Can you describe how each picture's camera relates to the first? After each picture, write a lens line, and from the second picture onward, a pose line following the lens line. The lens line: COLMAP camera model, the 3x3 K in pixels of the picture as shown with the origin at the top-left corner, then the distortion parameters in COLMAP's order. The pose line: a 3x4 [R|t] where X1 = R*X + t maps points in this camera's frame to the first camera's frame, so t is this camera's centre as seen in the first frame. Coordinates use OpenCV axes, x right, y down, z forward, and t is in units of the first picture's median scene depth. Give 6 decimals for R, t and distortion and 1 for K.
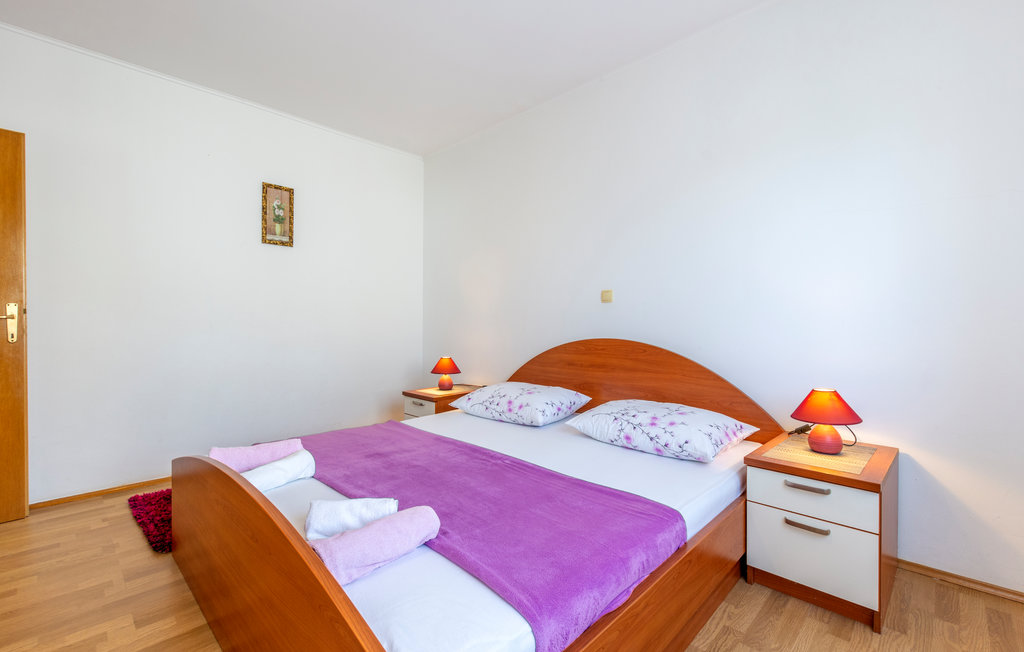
lens RADIAL K [[445.8, 0, 512.6], [0, 445.8, 324.0], [0, 0, 1]] dist [0.012754, 0.000921]
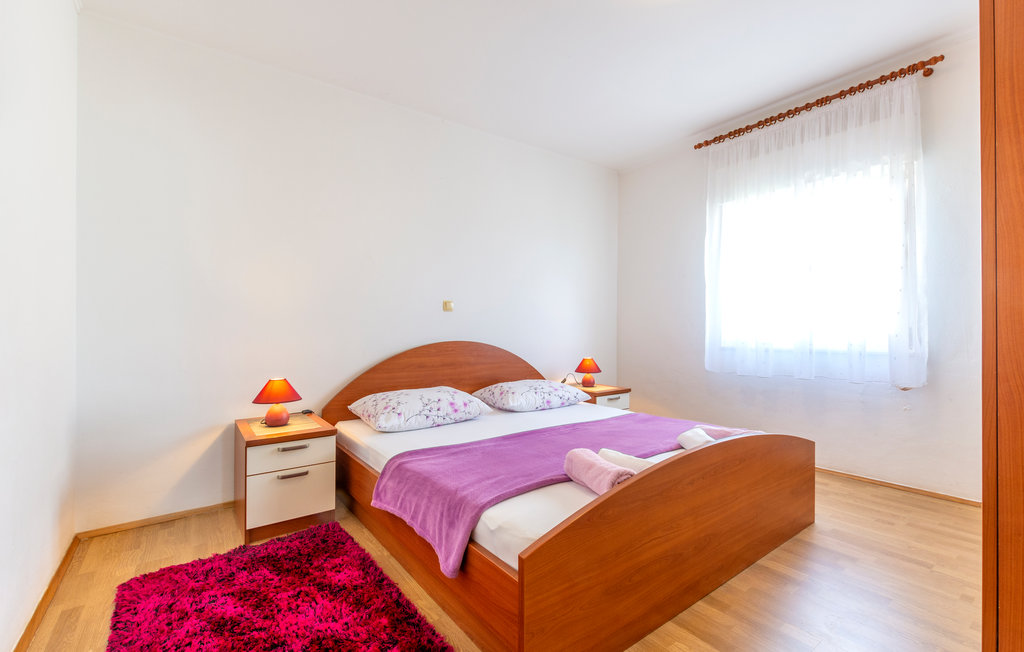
lens RADIAL K [[445.8, 0, 507.7], [0, 445.8, 328.7], [0, 0, 1]] dist [0.012754, 0.000921]
pose [[0.177420, -0.003019, 0.984131, -0.954043], [0.011820, 0.999930, 0.000936, -0.000299], [-0.984064, 0.011467, 0.177443, 0.642799]]
